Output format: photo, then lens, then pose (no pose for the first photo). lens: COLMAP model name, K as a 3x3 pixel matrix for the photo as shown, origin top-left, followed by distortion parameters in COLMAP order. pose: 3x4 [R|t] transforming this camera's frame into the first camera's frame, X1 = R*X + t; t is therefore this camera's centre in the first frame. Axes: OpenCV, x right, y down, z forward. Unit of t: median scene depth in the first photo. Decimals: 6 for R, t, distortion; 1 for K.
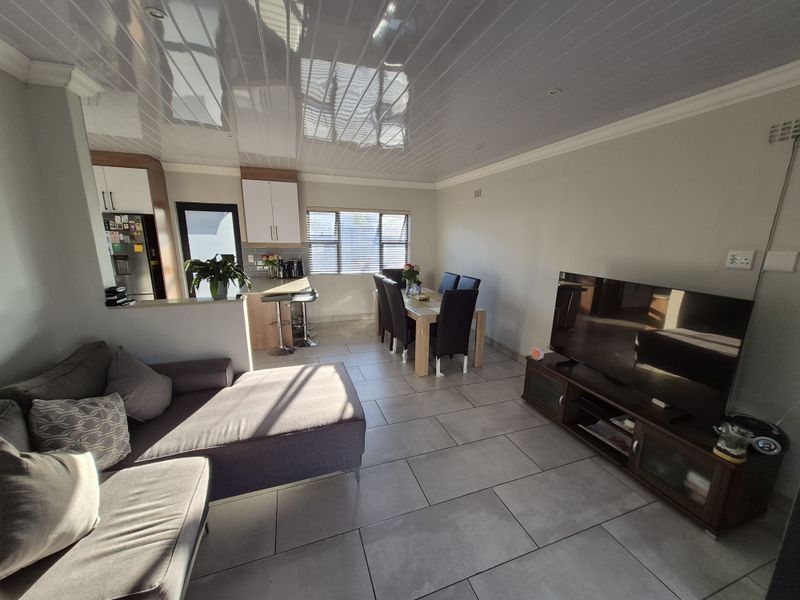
lens RADIAL K [[313.2, 0, 406.0], [0, 313.2, 300.9], [0, 0, 1]] dist [0.006908, 0.000231]
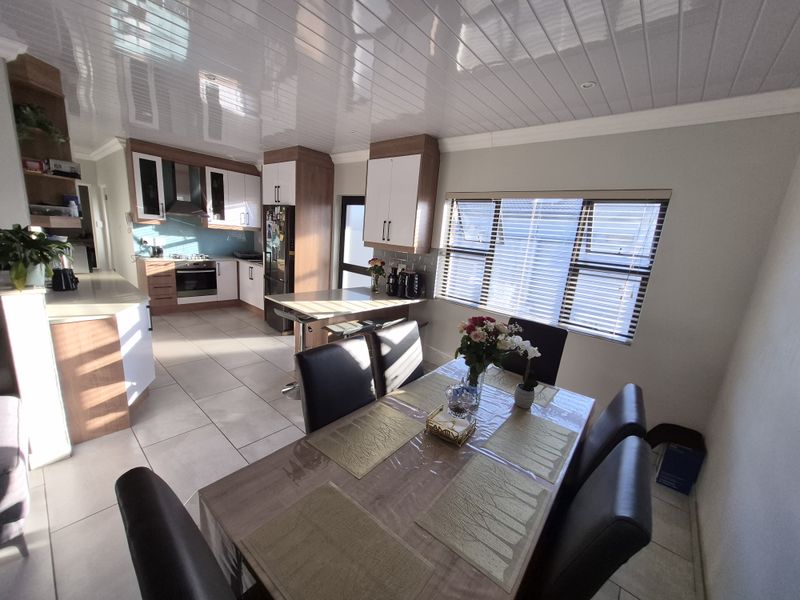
lens RADIAL K [[313.2, 0, 406.0], [0, 313.2, 300.9], [0, 0, 1]] dist [0.006908, 0.000231]
pose [[0.496649, 0.210770, -0.841971, 0.254762], [-0.257121, 0.962252, 0.089214, -0.145815], [0.828993, 0.172181, 0.532095, 0.732889]]
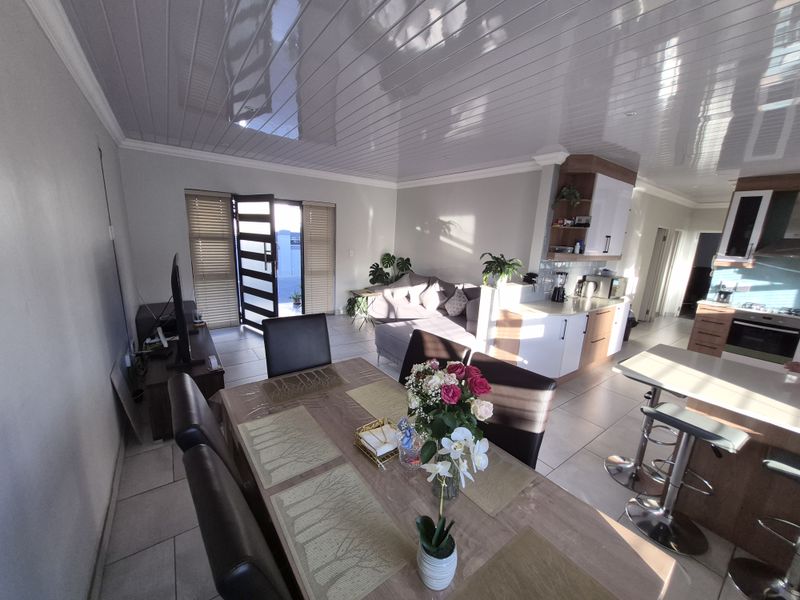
lens RADIAL K [[313.2, 0, 406.0], [0, 313.2, 300.9], [0, 0, 1]] dist [0.006908, 0.000231]
pose [[-0.956595, -0.003060, -0.291405, 0.148268], [-0.122434, 0.911635, 0.392342, -0.212875], [0.264454, 0.410990, -0.872440, 1.034218]]
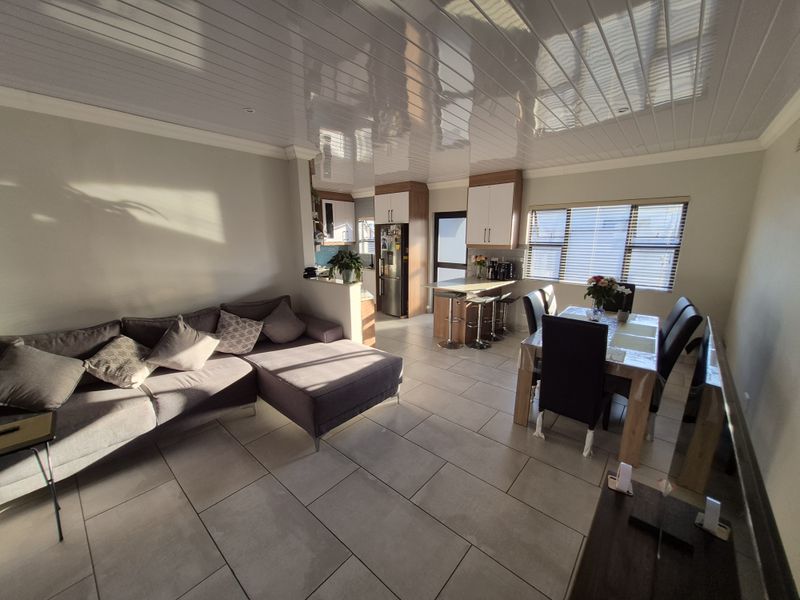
lens RADIAL K [[313.2, 0, 406.0], [0, 313.2, 300.9], [0, 0, 1]] dist [0.006908, 0.000231]
pose [[0.494313, 0.162763, -0.853910, 0.393254], [-0.172392, 0.981159, 0.087223, -0.050059], [0.852018, 0.104092, 0.513059, 0.280932]]
